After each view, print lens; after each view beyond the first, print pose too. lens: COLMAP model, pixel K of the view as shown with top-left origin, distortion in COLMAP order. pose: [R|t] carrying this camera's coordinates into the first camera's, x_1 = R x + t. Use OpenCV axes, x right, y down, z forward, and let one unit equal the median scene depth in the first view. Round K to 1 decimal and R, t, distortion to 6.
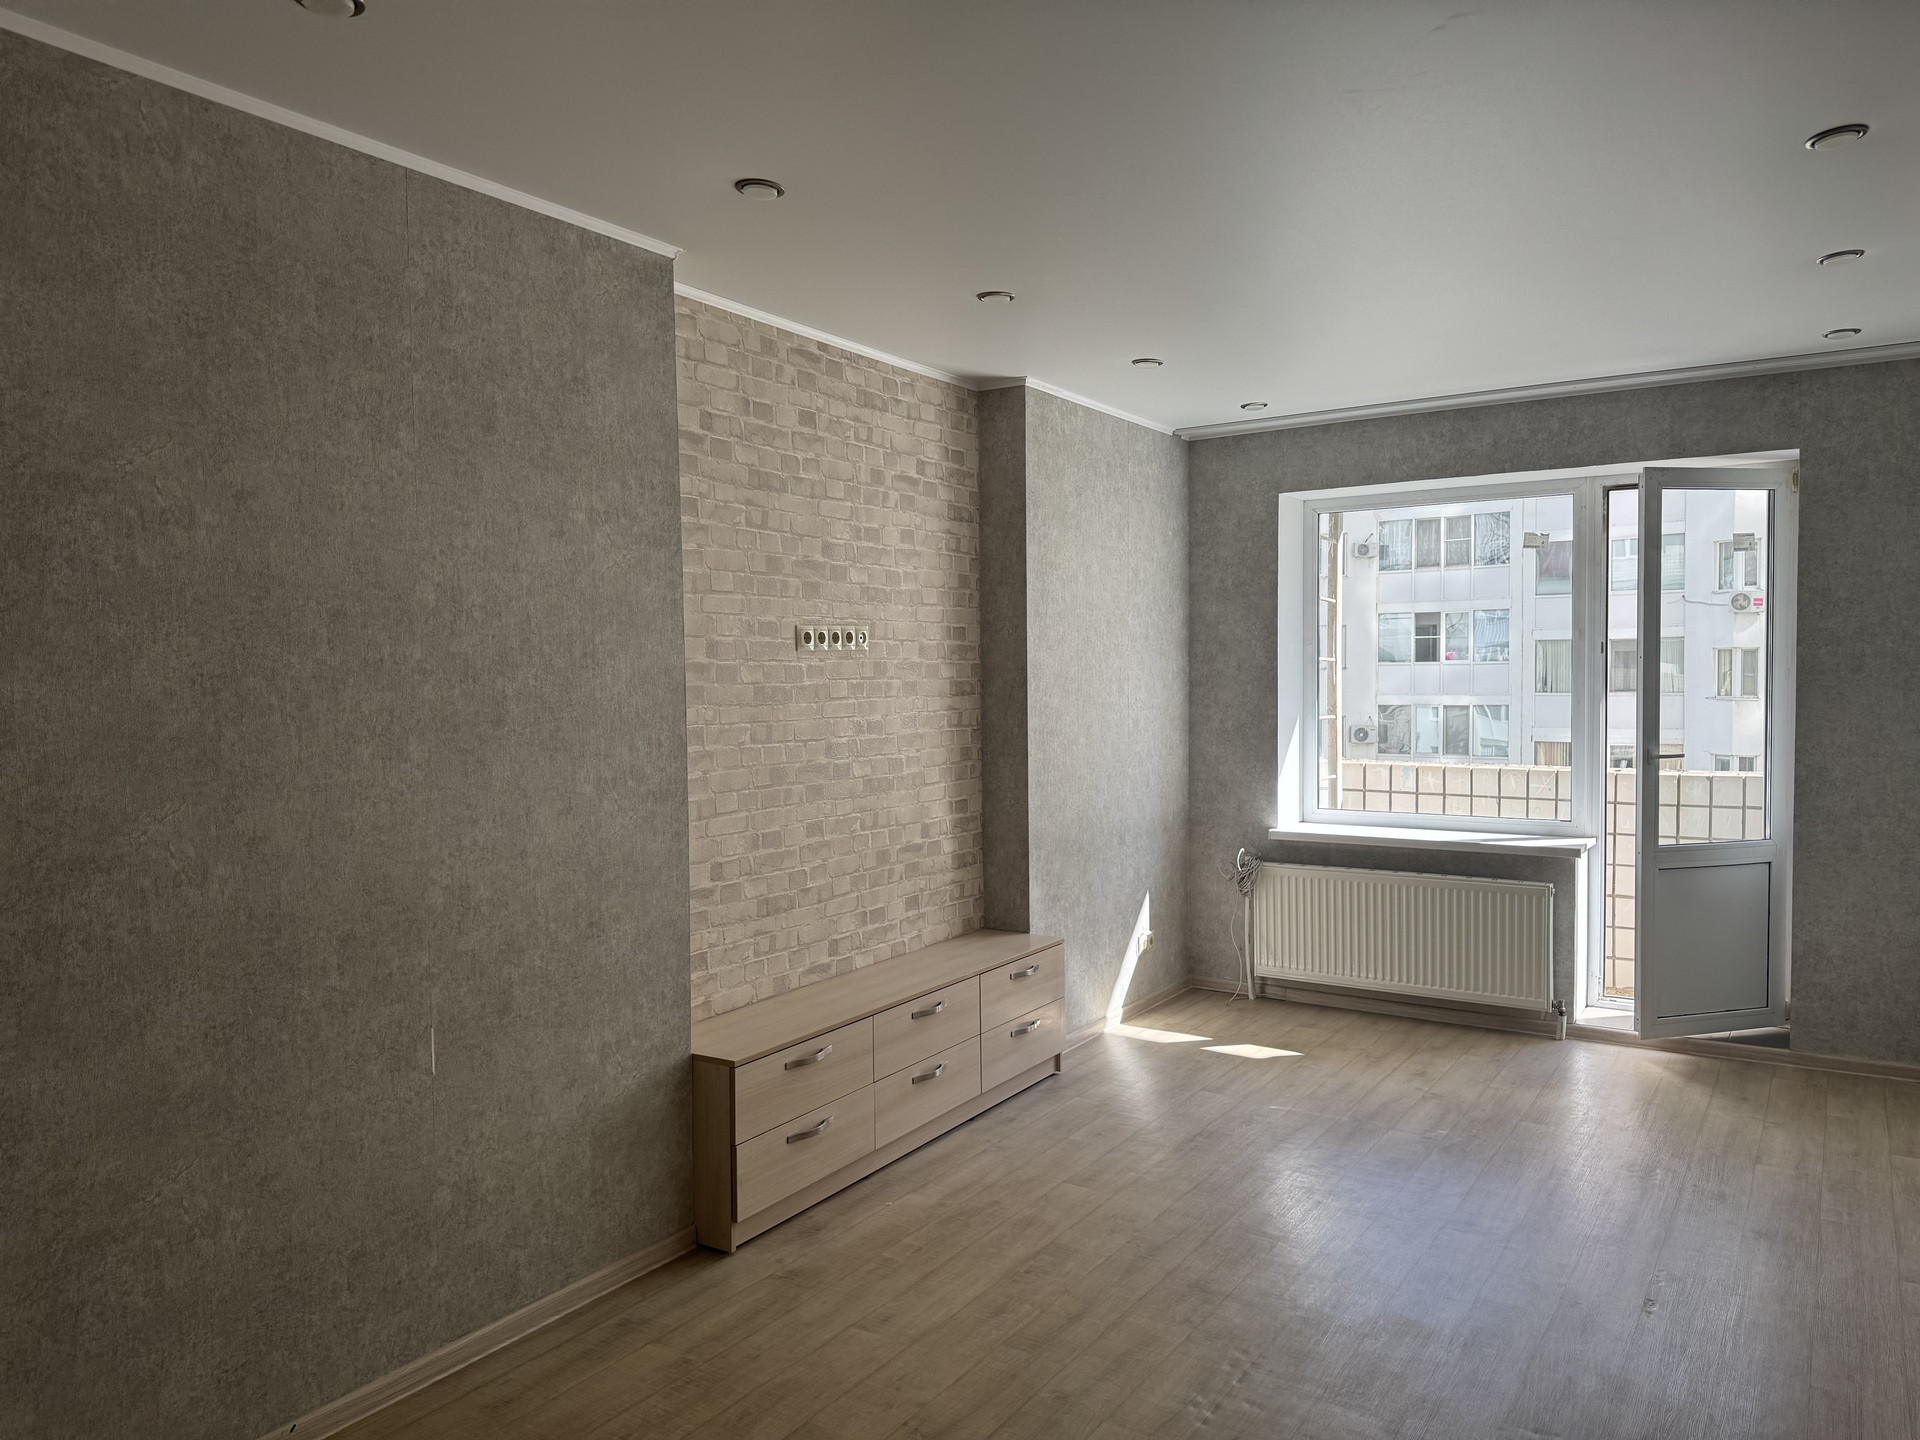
lens RADIAL K [[1377.0, 0, 966.1], [0, 1377.0, 723.6], [0, 0, 1]] dist [0.099667, -0.003829]
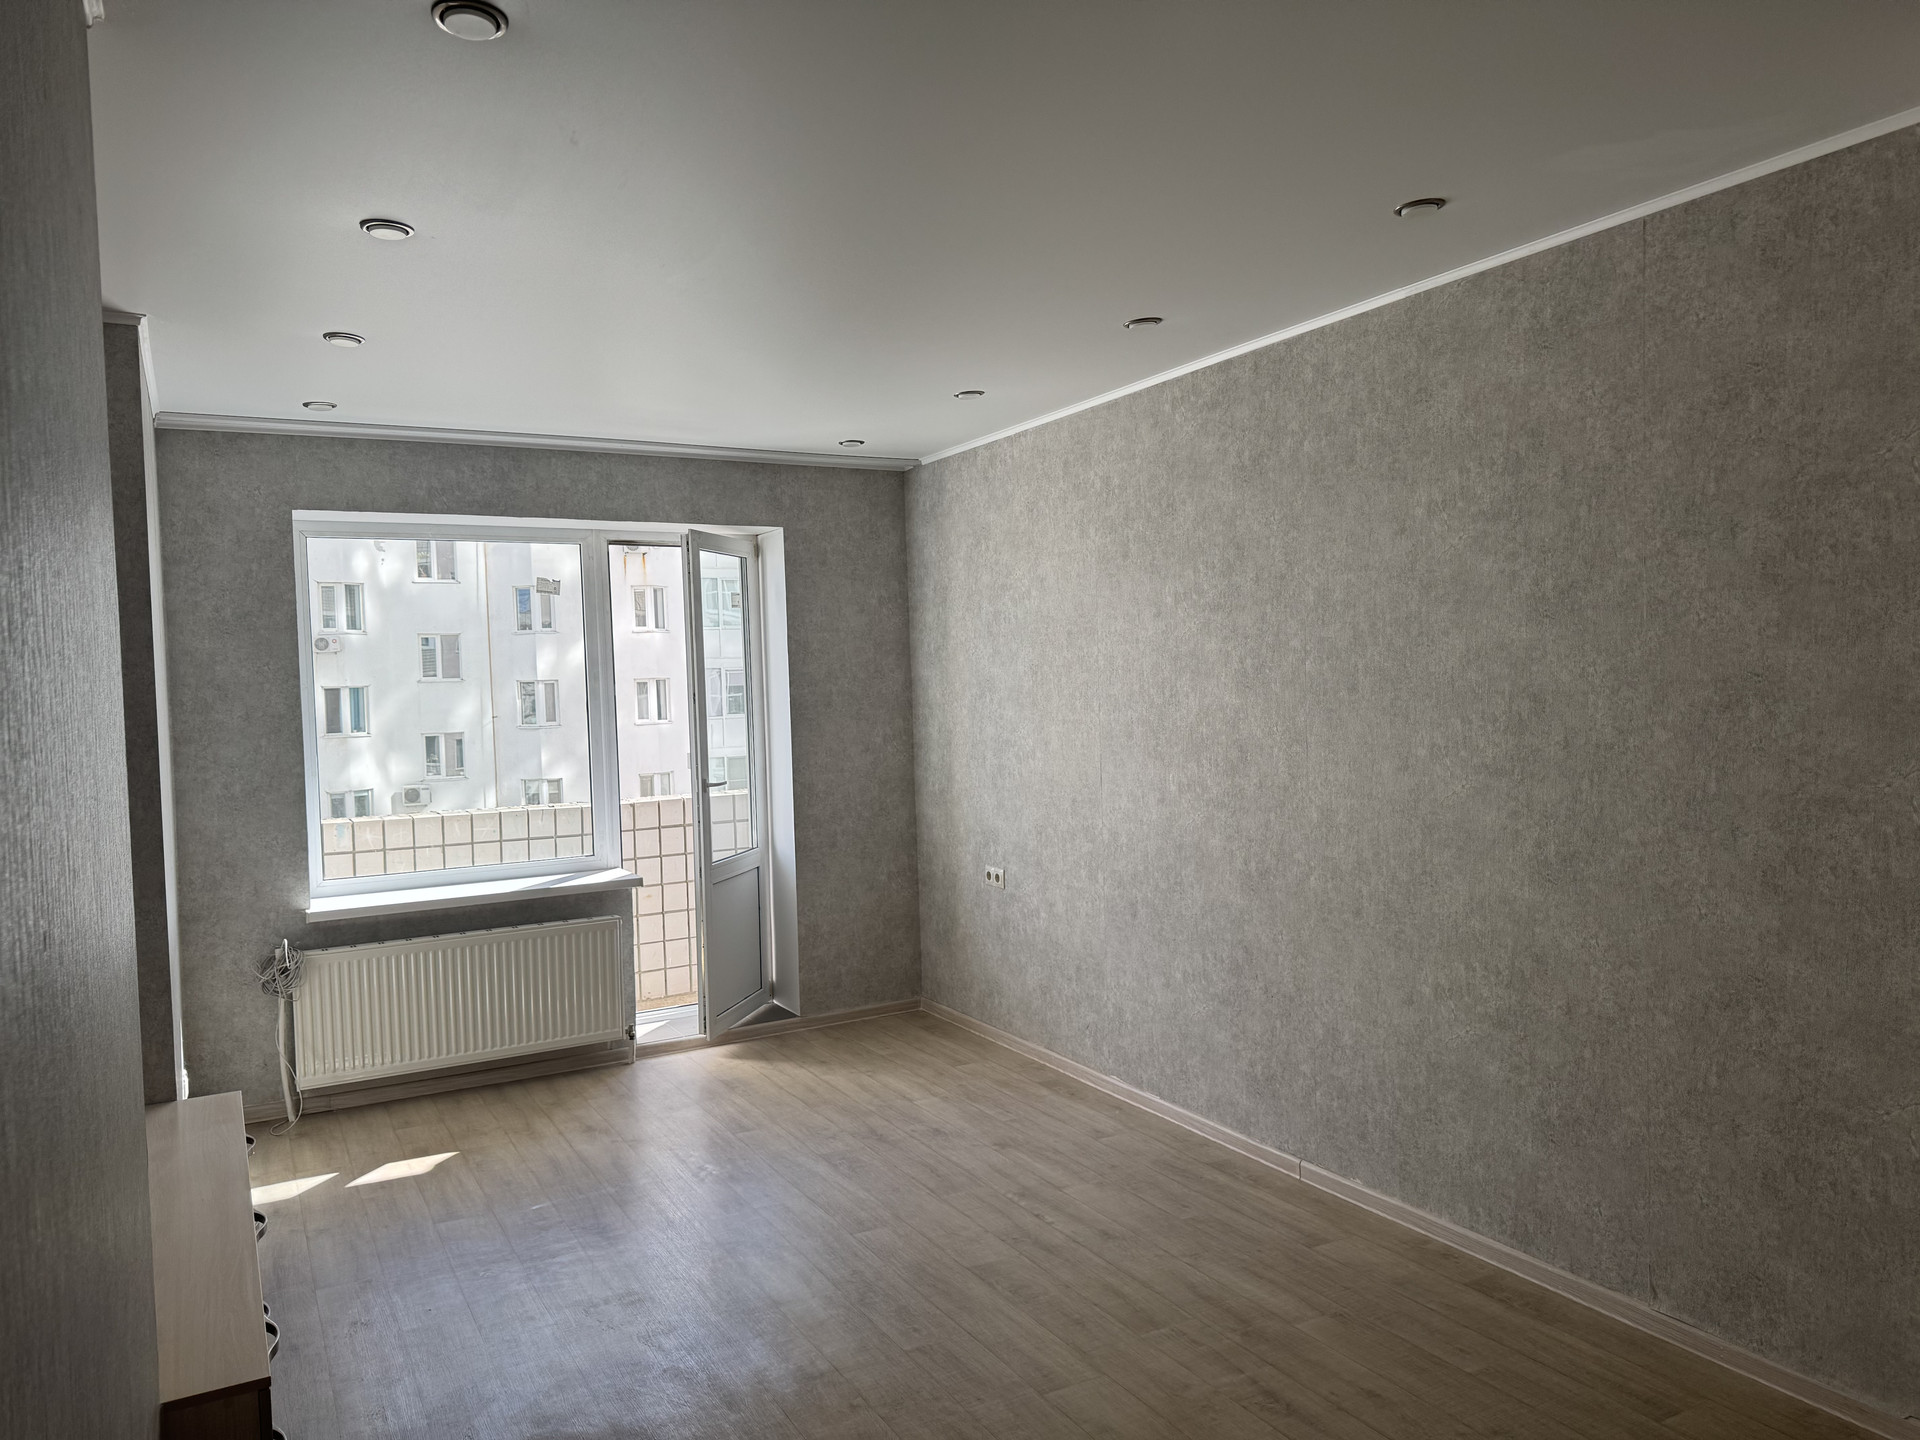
lens RADIAL K [[1377.0, 0, 959.6], [0, 1377.0, 714.4], [0, 0, 1]] dist [0.099667, -0.003829]
pose [[0.510662, -0.027323, 0.859347, -0.335608], [0.061305, 0.998108, -0.004695, -0.014642], [-0.857593, 0.055080, 0.511371, 0.244126]]
